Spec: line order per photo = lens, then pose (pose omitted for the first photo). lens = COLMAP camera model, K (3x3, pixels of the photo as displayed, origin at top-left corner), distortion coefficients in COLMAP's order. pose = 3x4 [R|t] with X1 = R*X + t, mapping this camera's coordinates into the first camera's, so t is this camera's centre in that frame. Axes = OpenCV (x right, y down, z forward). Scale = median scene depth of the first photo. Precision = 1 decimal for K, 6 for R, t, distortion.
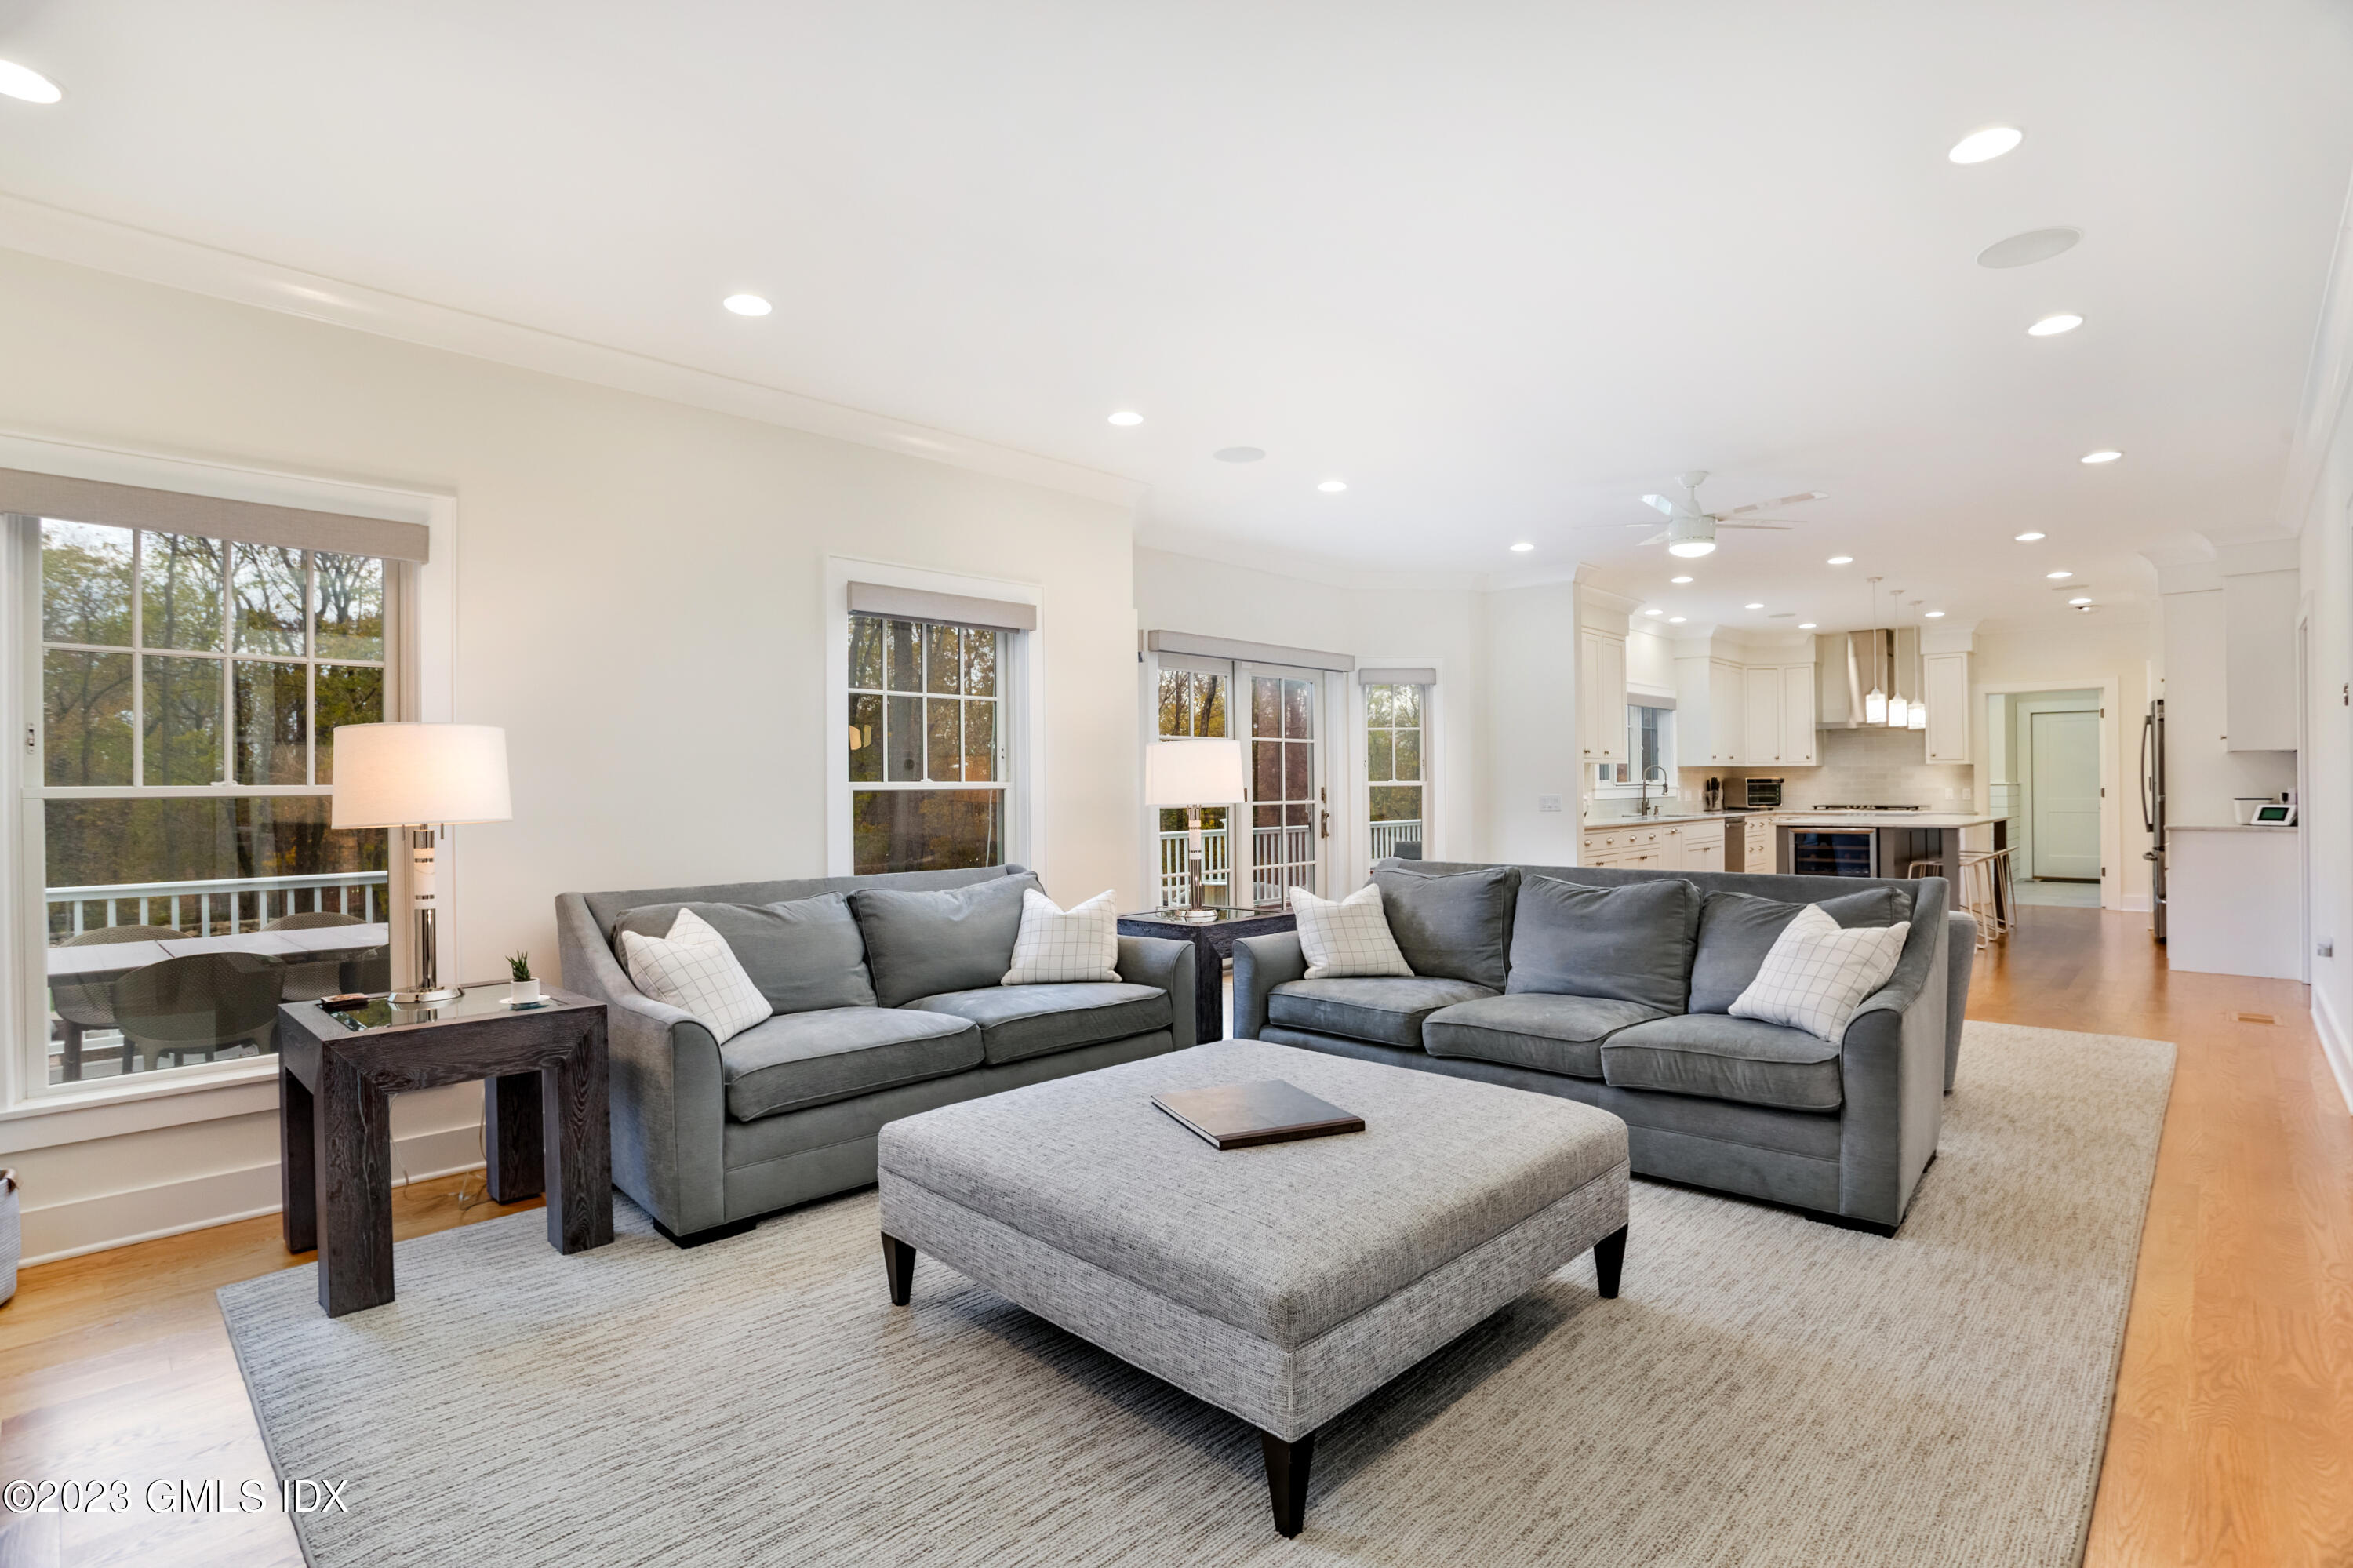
lens RADIAL K [[1134.4, 0, 1185.8], [0, 1134.4, 775.8], [0, 0, 1]] dist [-0.047117, 0.002192]
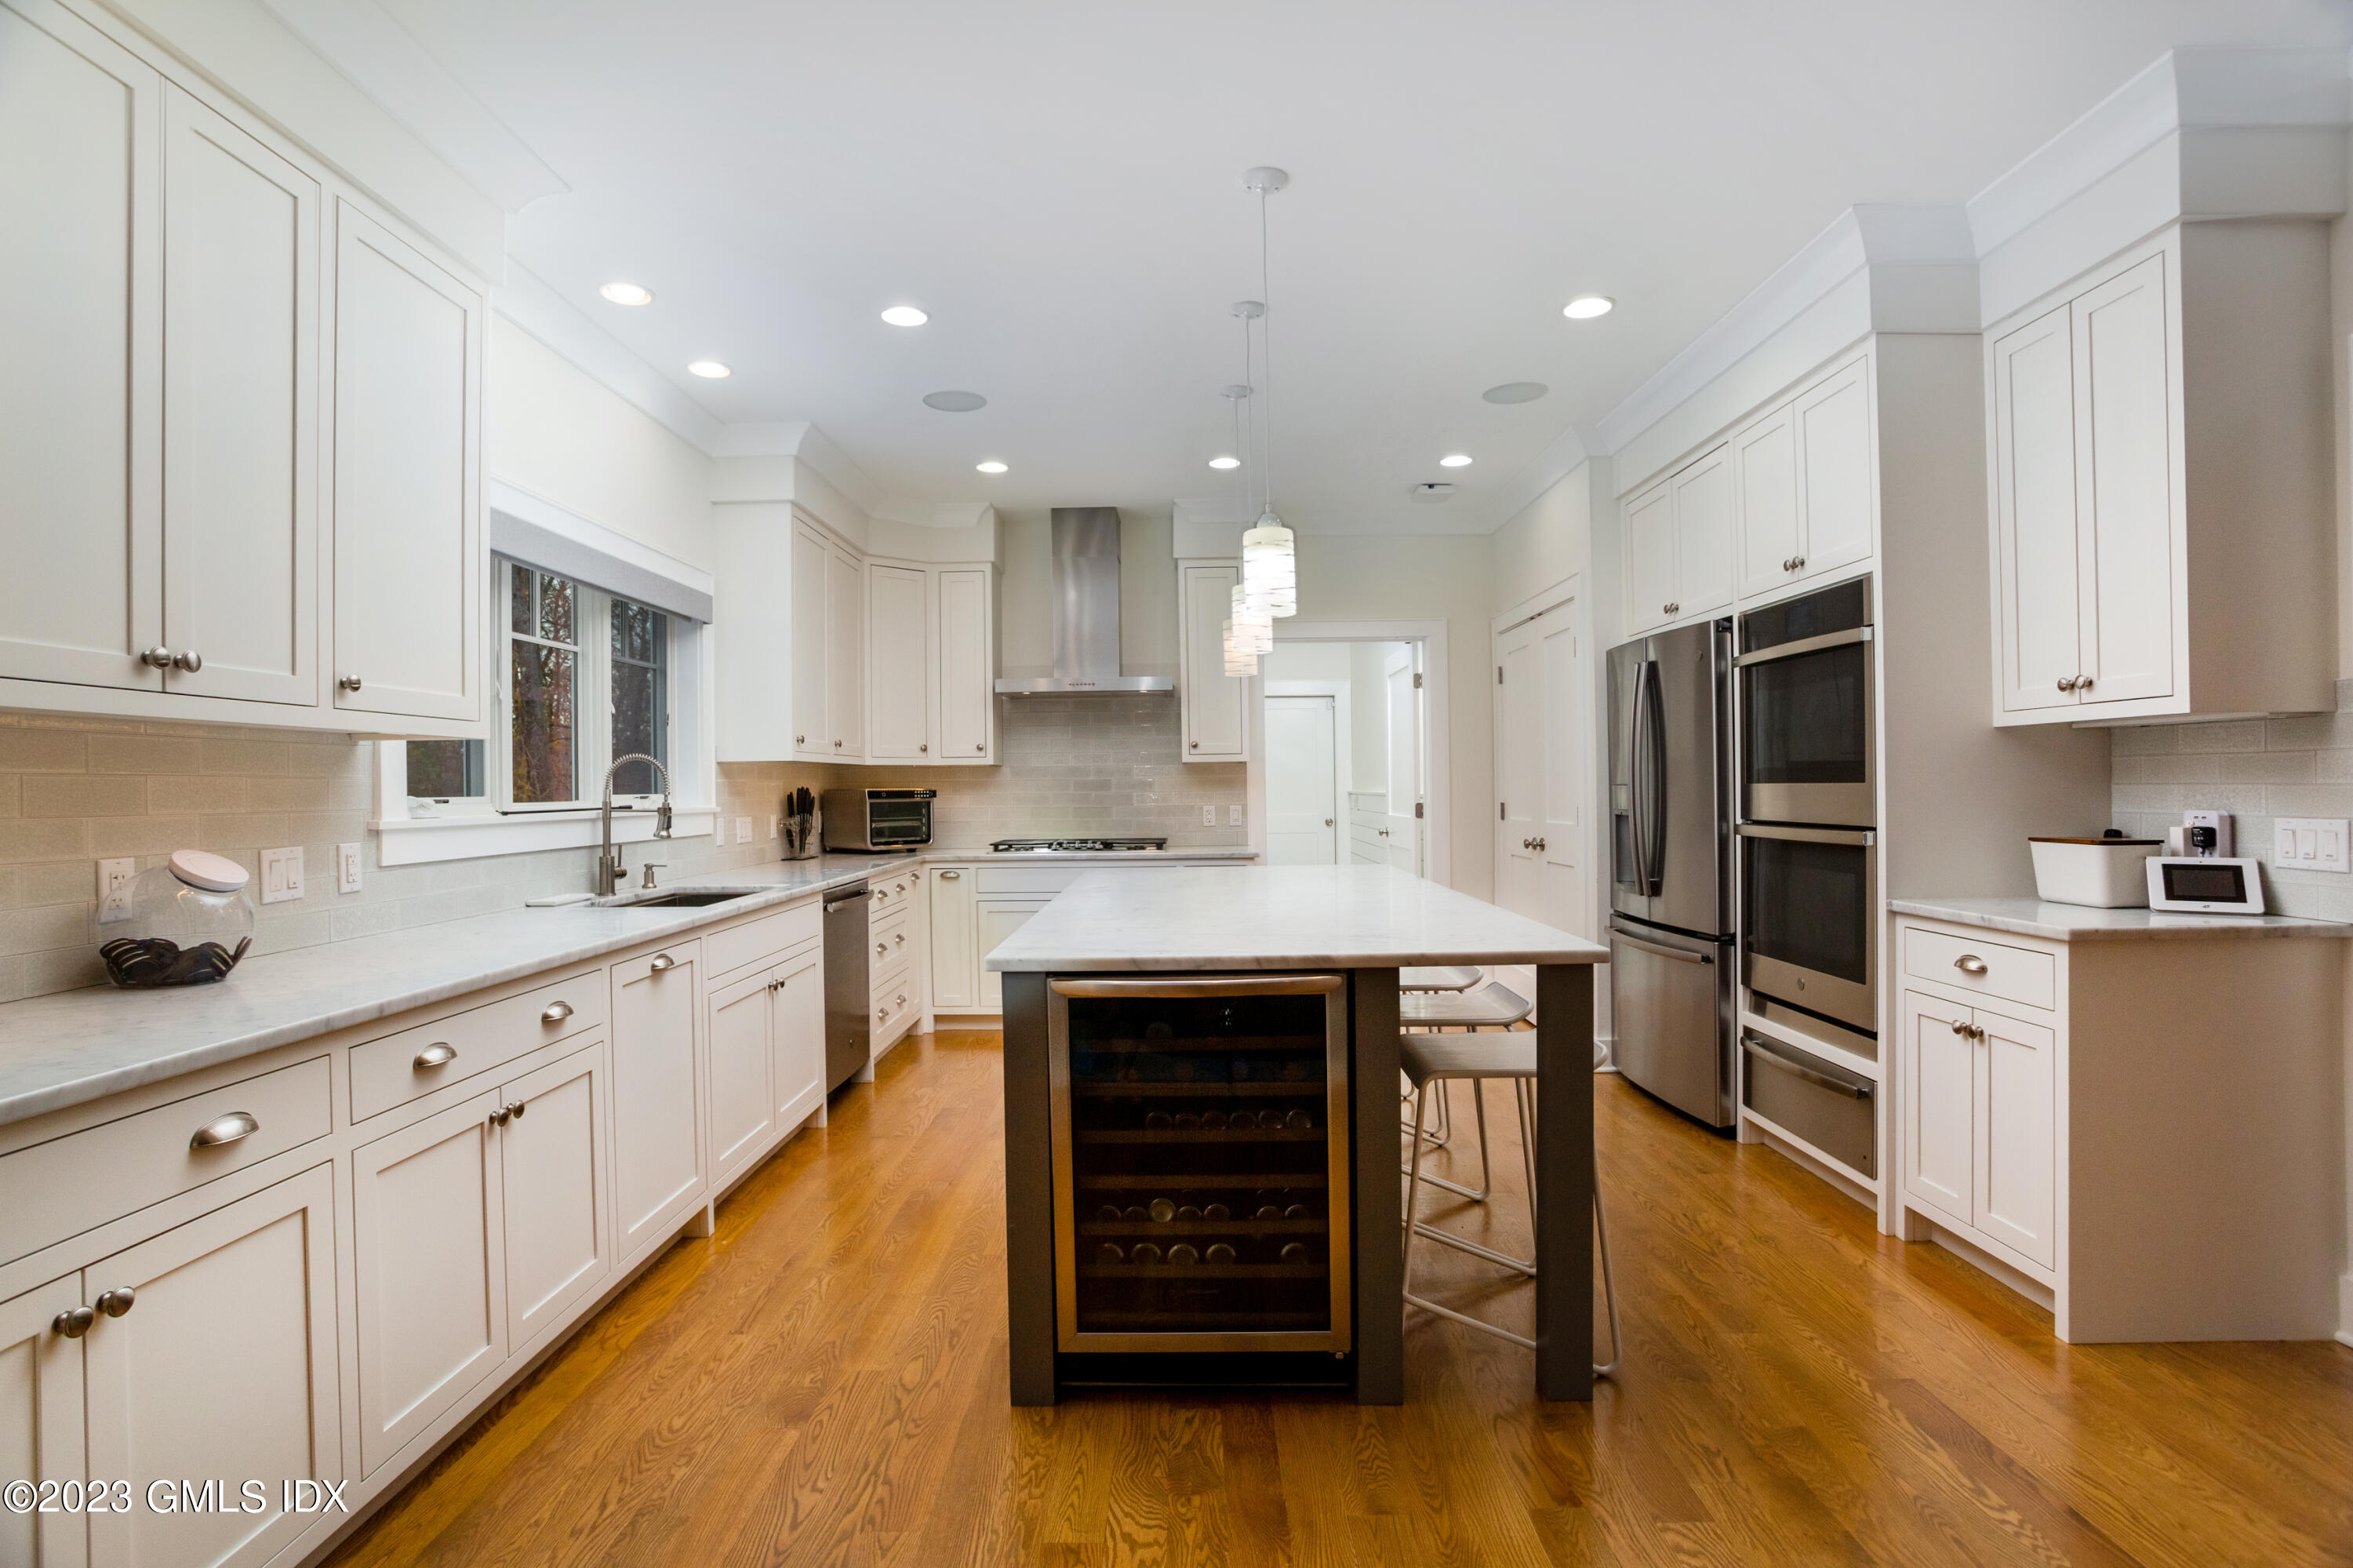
lens RADIAL K [[1134.4, 0, 1164.4], [0, 1134.4, 782.1], [0, 0, 1]] dist [-0.047117, 0.002192]
pose [[0.740449, 0.000454, 0.672112, 0.300413], [0.002055, 0.999994, -0.002940, 0.001152], [-0.672109, 0.003559, 0.740443, 0.621928]]
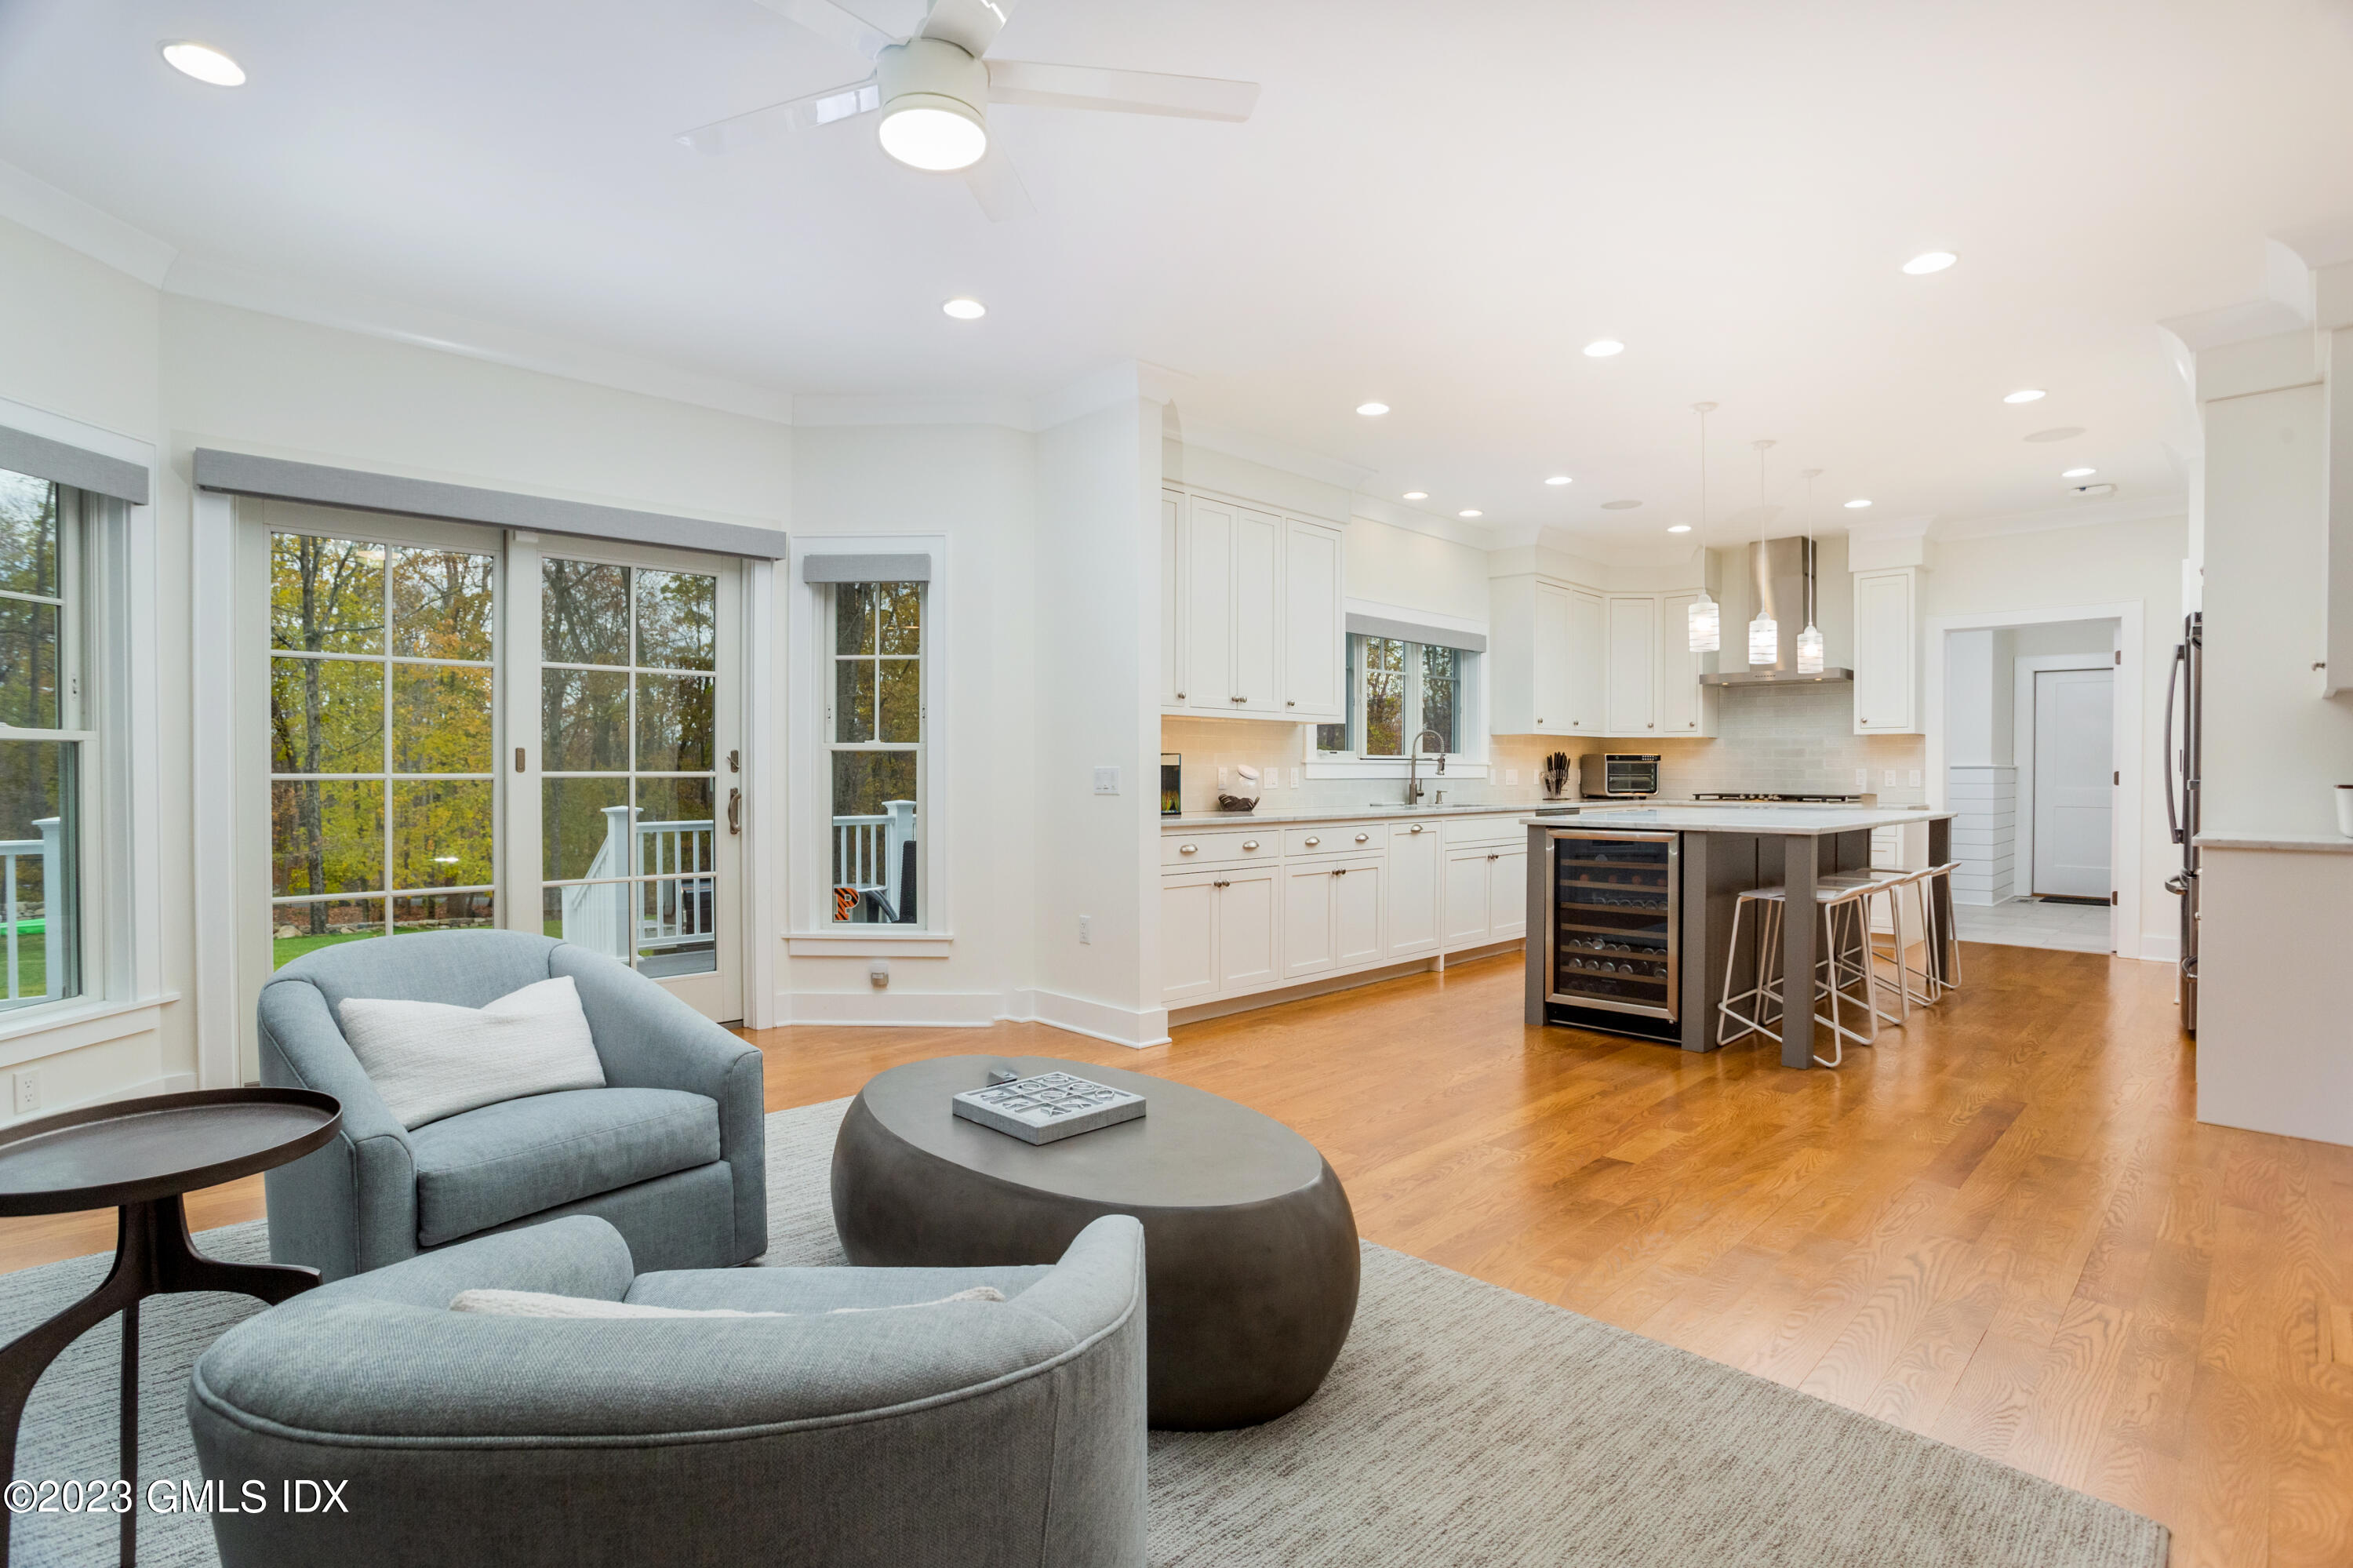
lens RADIAL K [[1134.4, 0, 1183.5], [0, 1134.4, 787.7], [0, 0, 1]] dist [-0.047117, 0.002192]
pose [[0.999293, 0.010183, -0.036200, 0.293851], [-0.009299, 0.999656, 0.024511, 0.009912], [0.036437, -0.024157, 0.999044, 0.315850]]
